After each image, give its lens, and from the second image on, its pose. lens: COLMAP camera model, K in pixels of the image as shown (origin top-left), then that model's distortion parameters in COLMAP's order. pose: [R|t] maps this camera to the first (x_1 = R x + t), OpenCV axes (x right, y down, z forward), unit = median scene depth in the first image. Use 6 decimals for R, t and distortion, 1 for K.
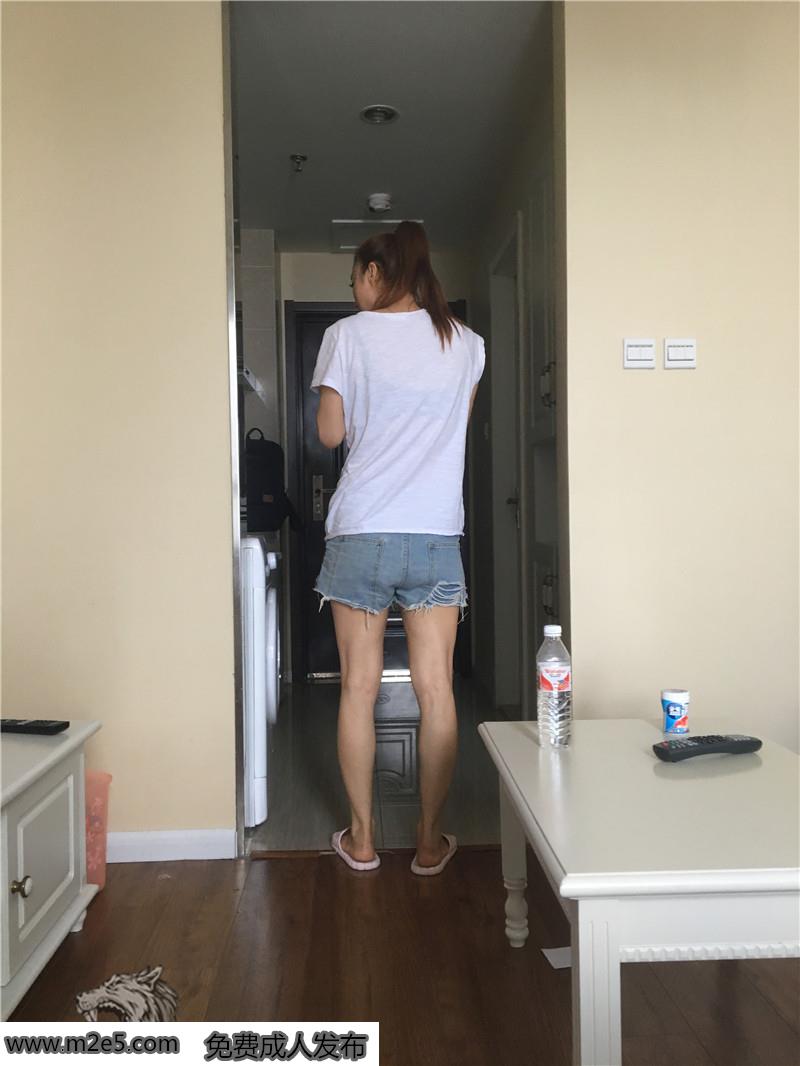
lens RADIAL K [[896.7, 0, 403.7], [0, 896.7, 508.2], [0, 0, 1]] dist [0.063562, -0.090426]
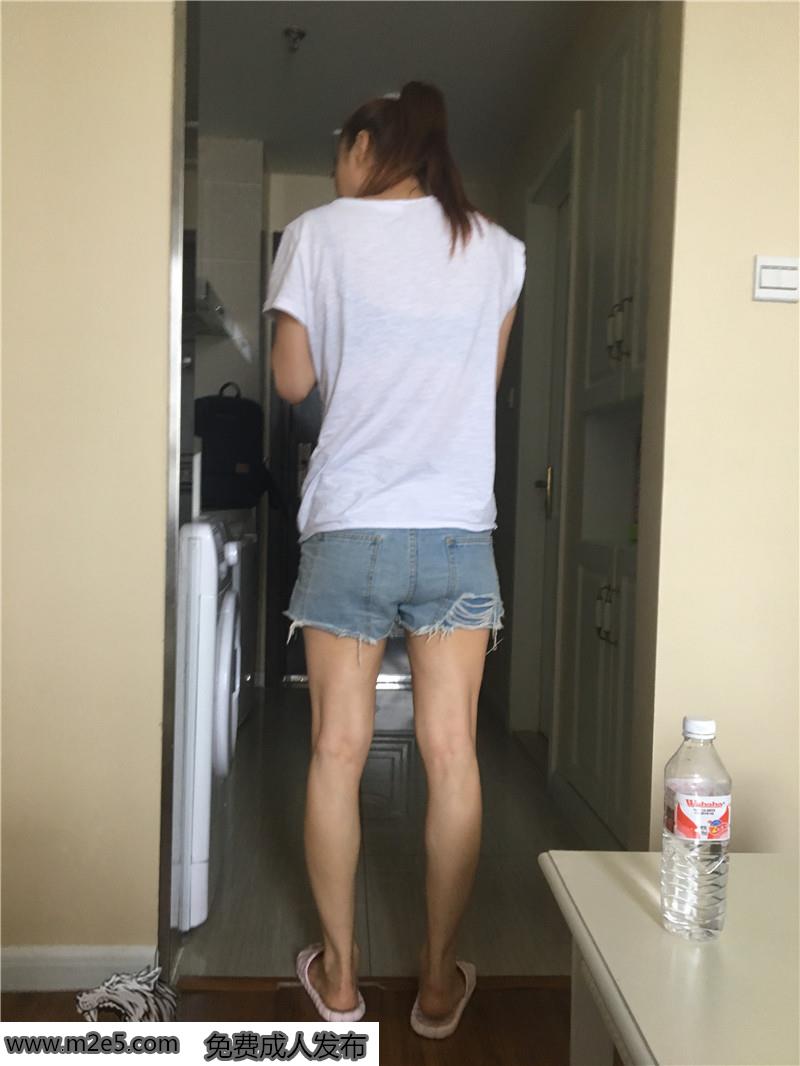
lens RADIAL K [[896.7, 0, 403.7], [0, 896.7, 508.2], [0, 0, 1]] dist [0.063562, -0.090426]
pose [[0.999001, 0.043218, 0.011335, -0.018644], [-0.043497, 0.998723, 0.025691, -0.003217], [-0.010211, -0.026158, 0.999606, 0.289911]]
